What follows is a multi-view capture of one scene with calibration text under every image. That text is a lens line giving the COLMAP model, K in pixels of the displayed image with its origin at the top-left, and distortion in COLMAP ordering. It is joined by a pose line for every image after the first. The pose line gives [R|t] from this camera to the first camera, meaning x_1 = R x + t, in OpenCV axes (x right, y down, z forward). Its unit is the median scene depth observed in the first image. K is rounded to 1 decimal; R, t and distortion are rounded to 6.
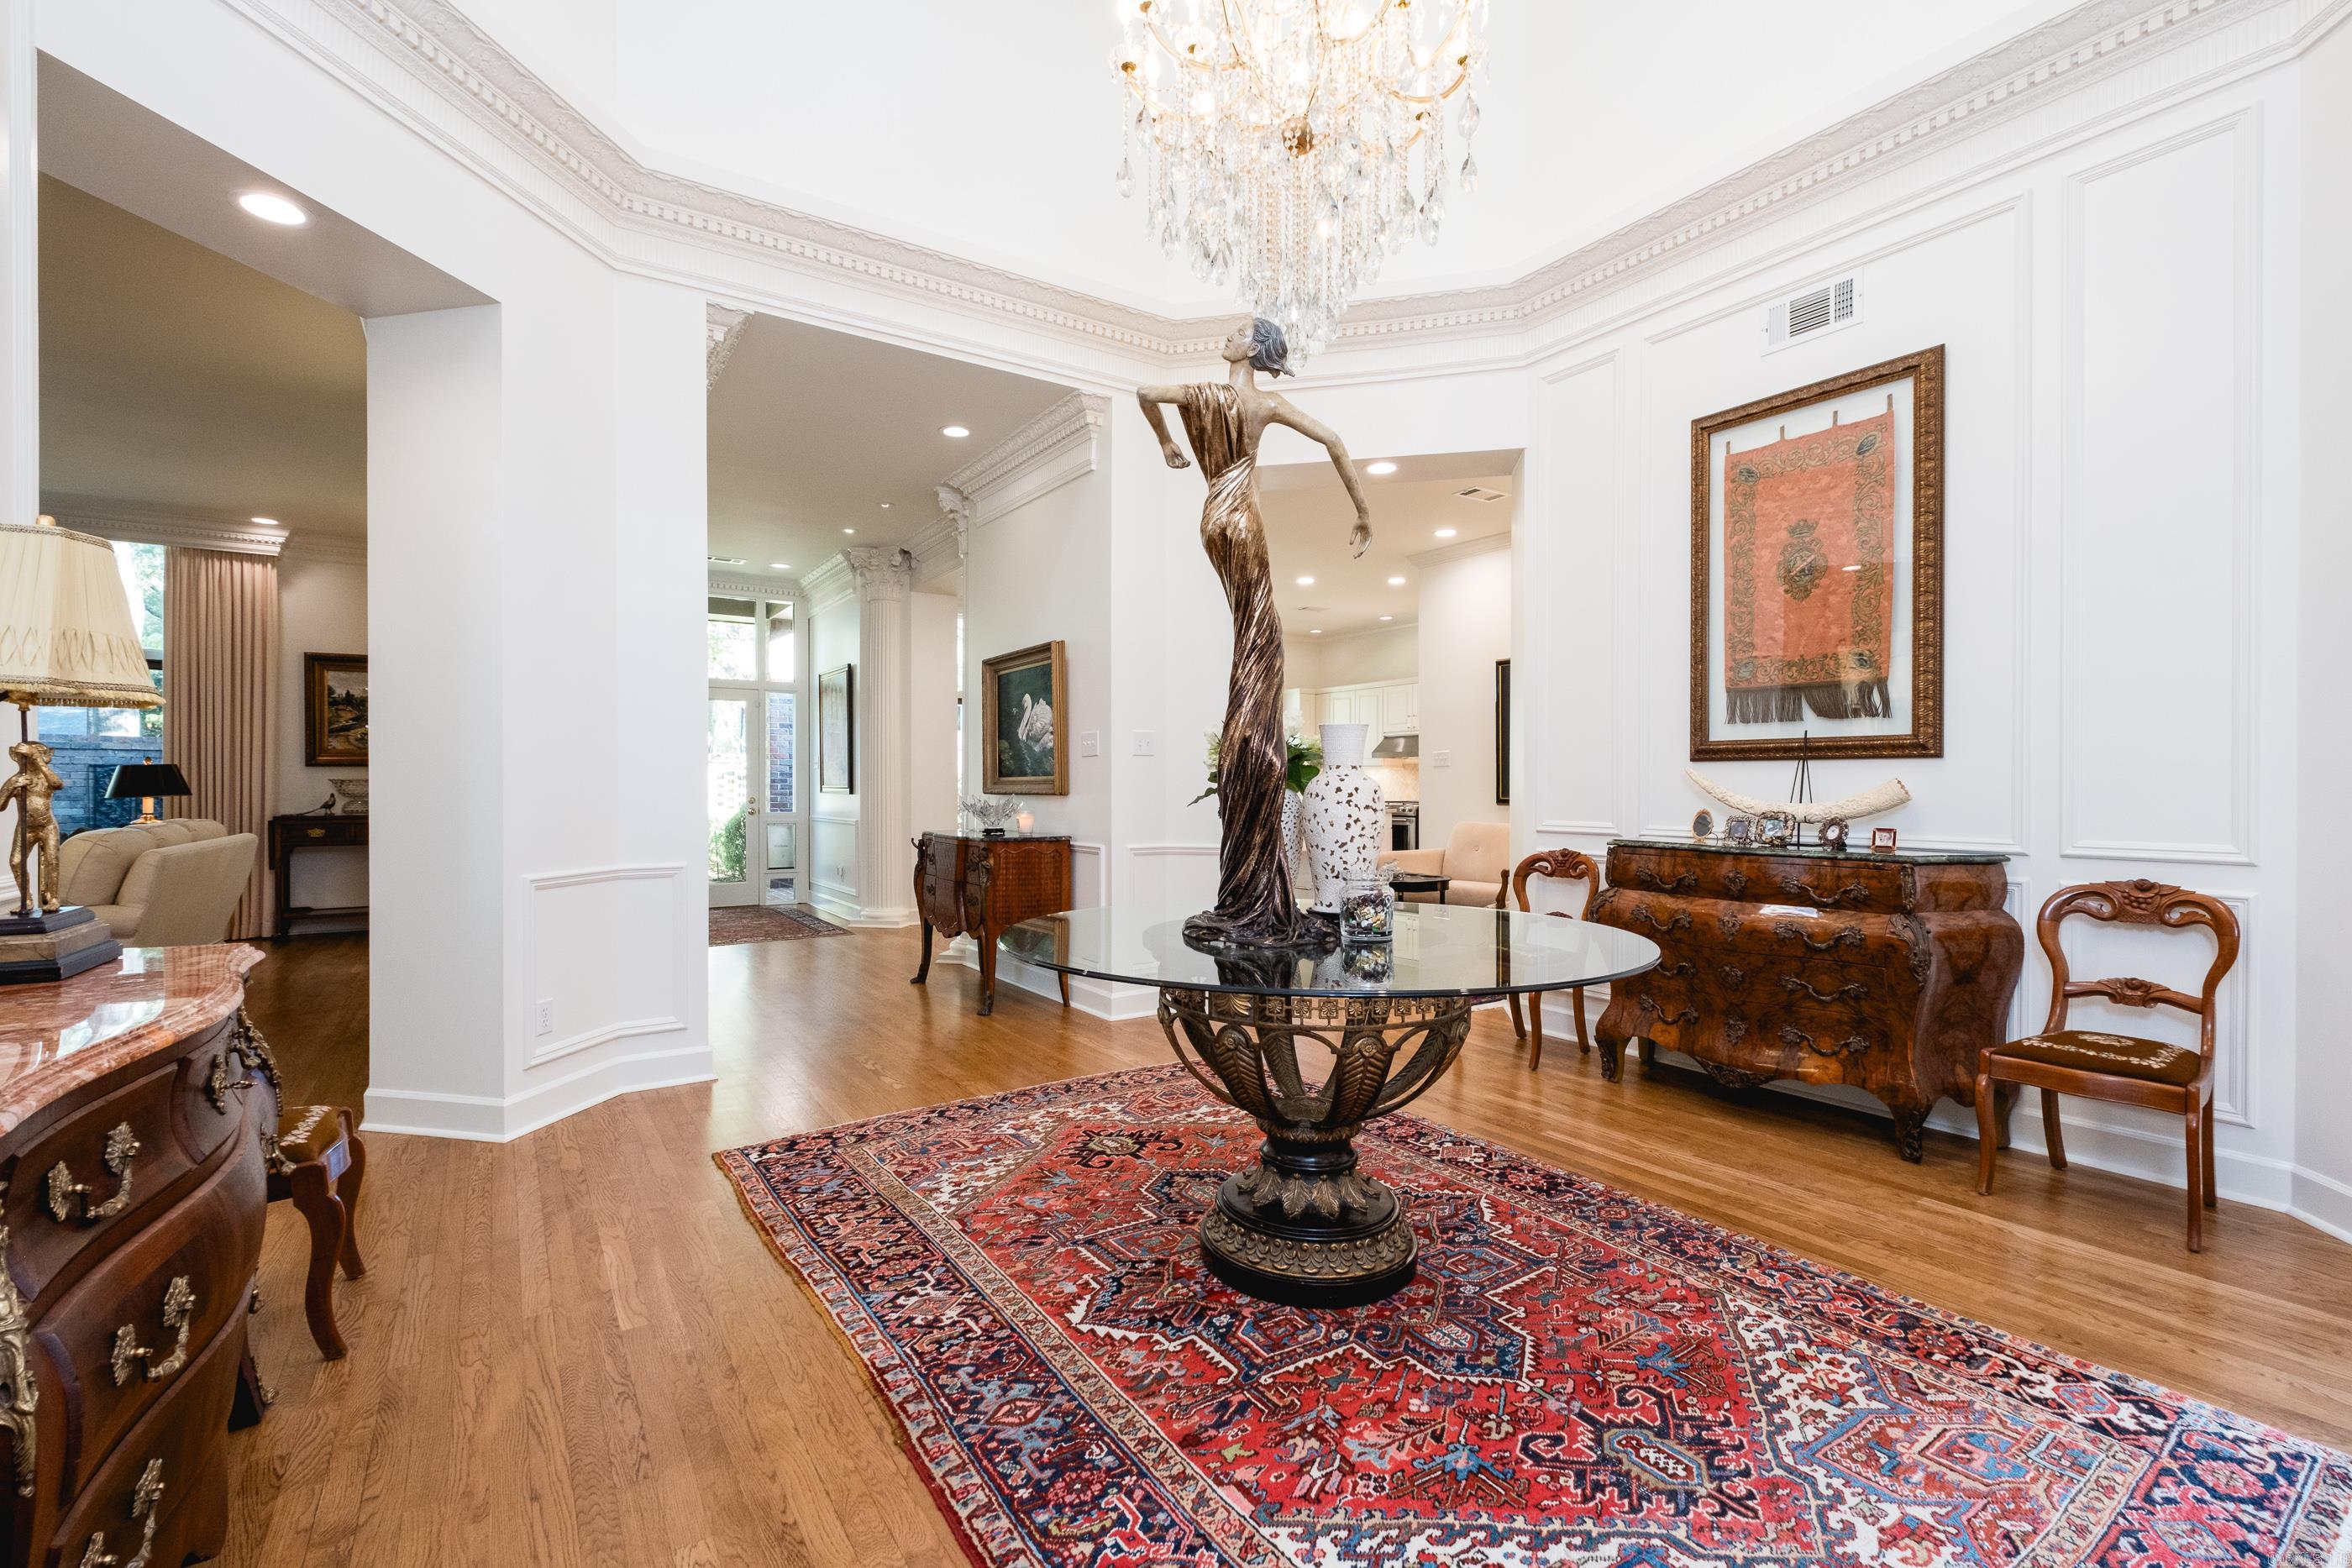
lens RADIAL K [[1026.5, 0, 1131.6], [0, 1026.5, 783.8], [0, 0, 1]] dist [0.005928, -0.002756]
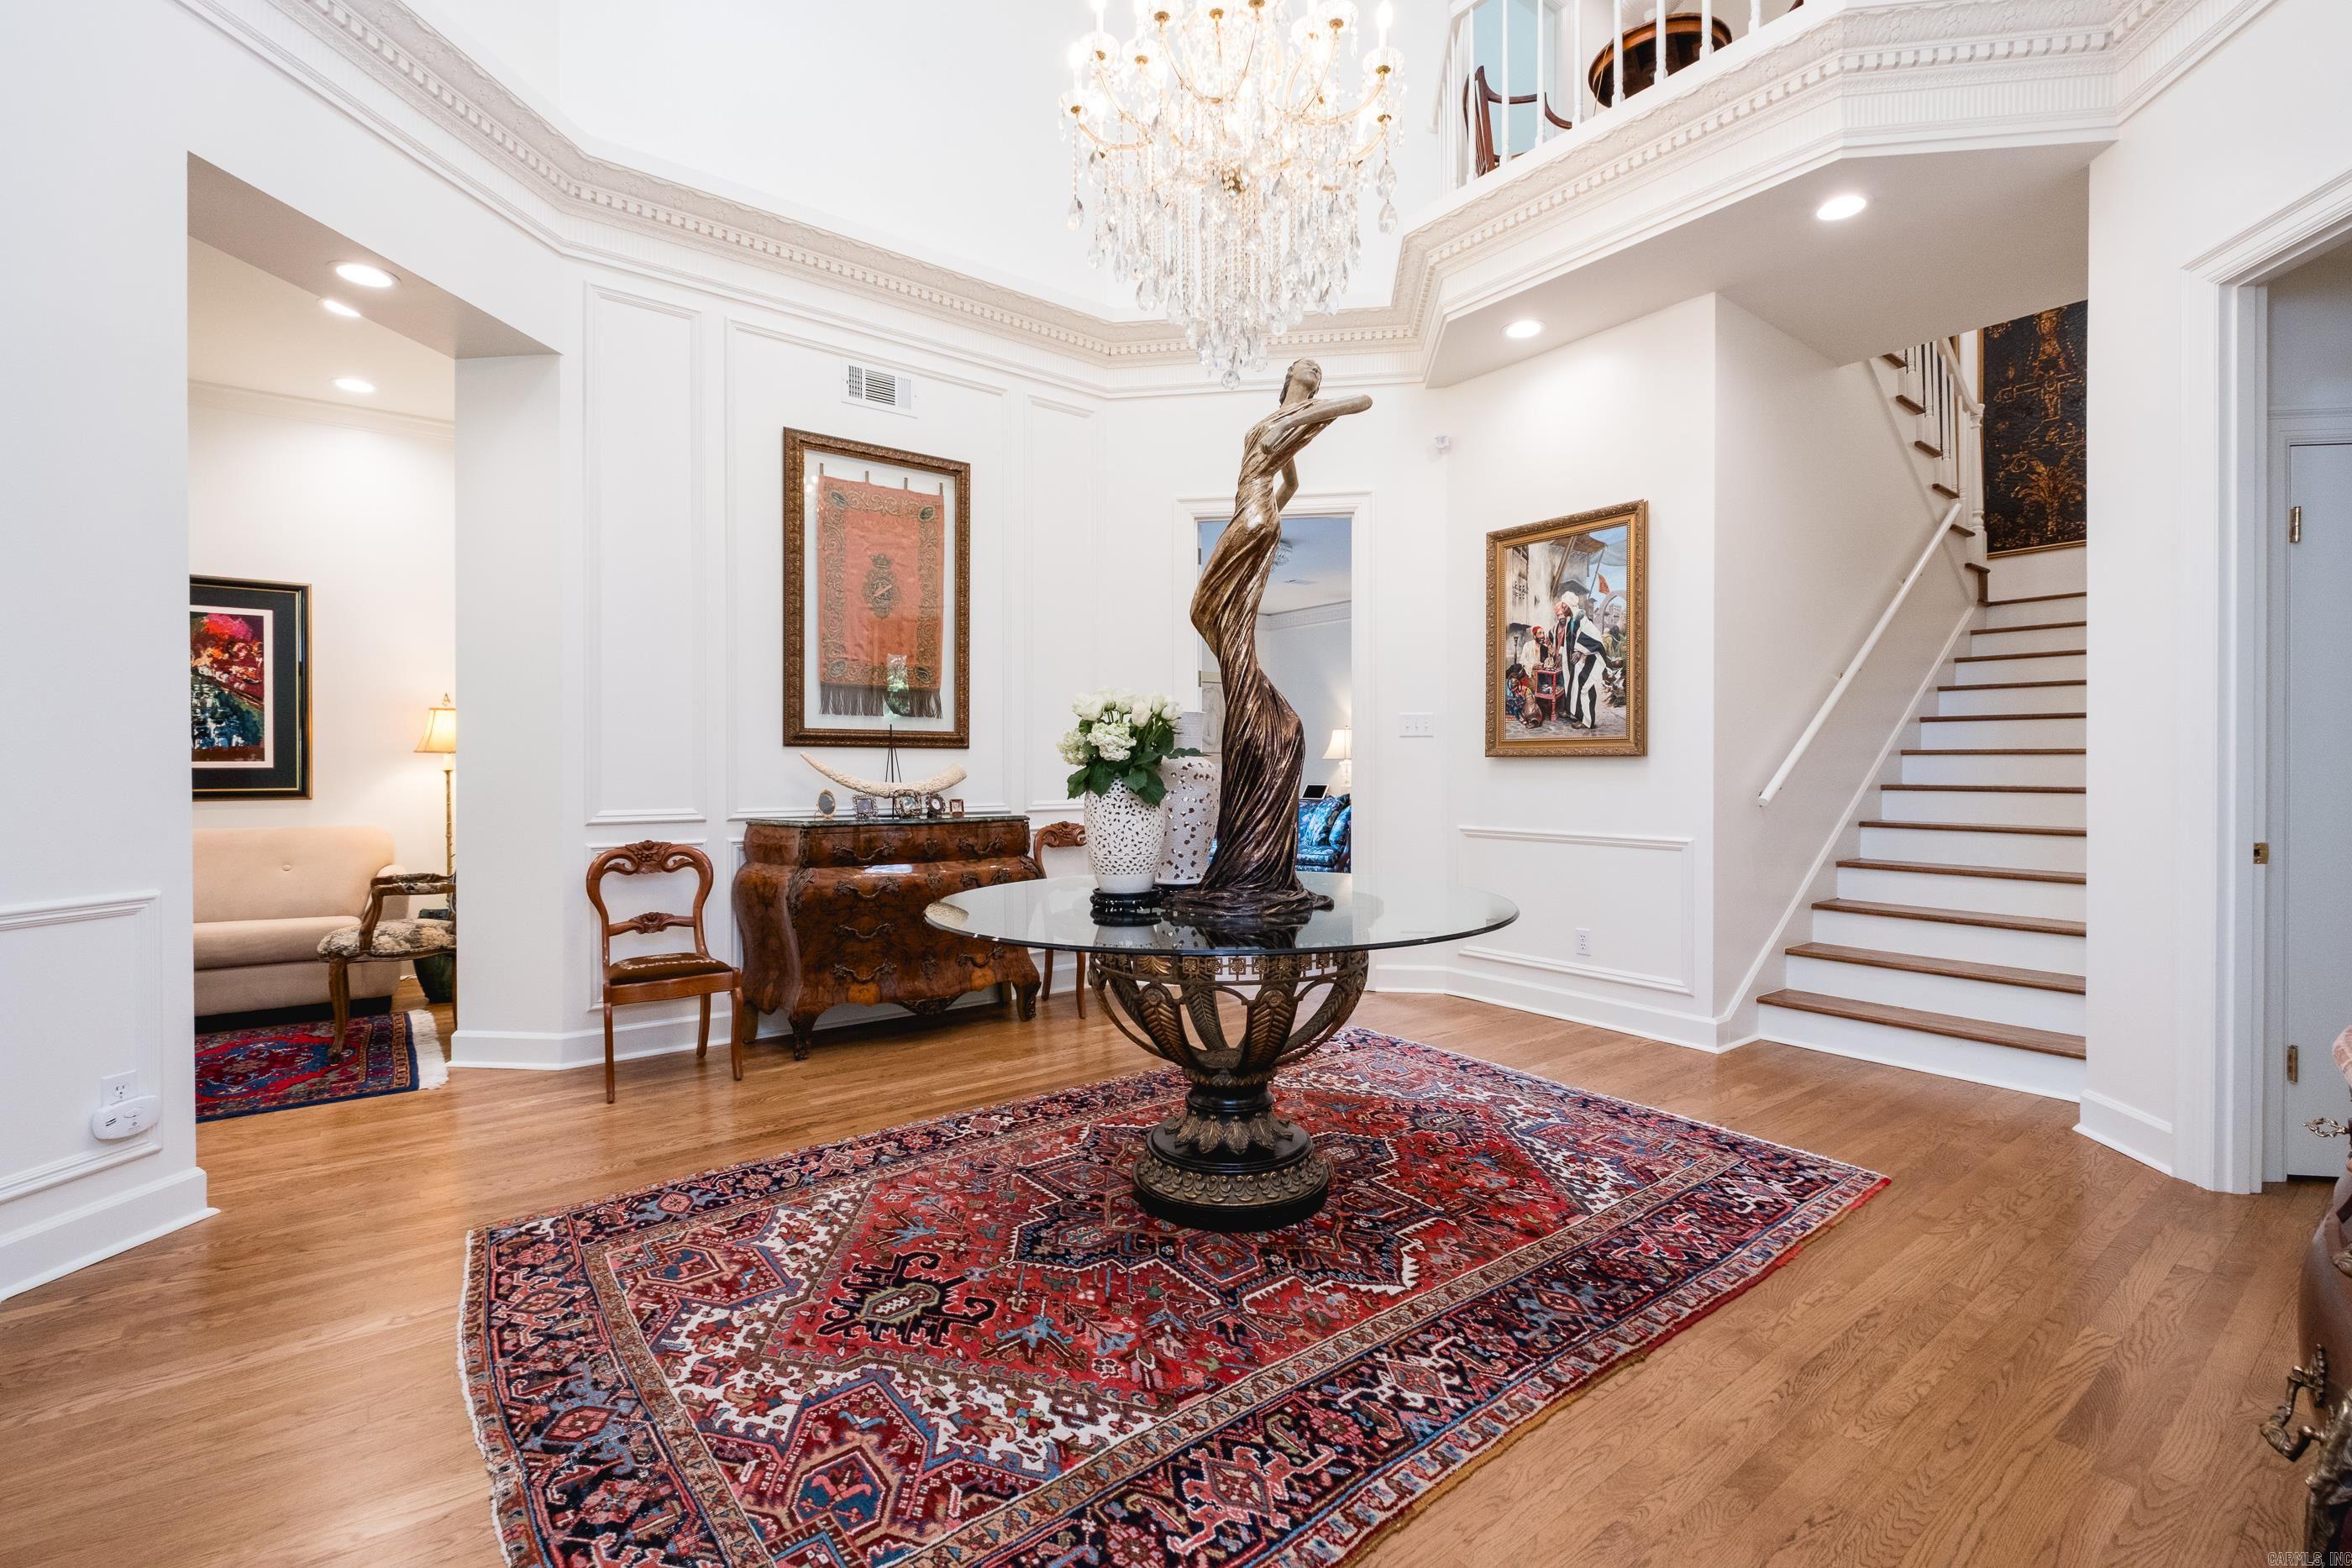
lens RADIAL K [[1026.5, 0, 1171.5], [0, 1026.5, 769.6], [0, 0, 1]] dist [0.005928, -0.002756]
pose [[-0.091452, -0.005289, 0.995795, -0.685194], [0.001248, 0.999985, 0.005426, -0.003362], [-0.995809, 0.001739, -0.091444, 0.854896]]
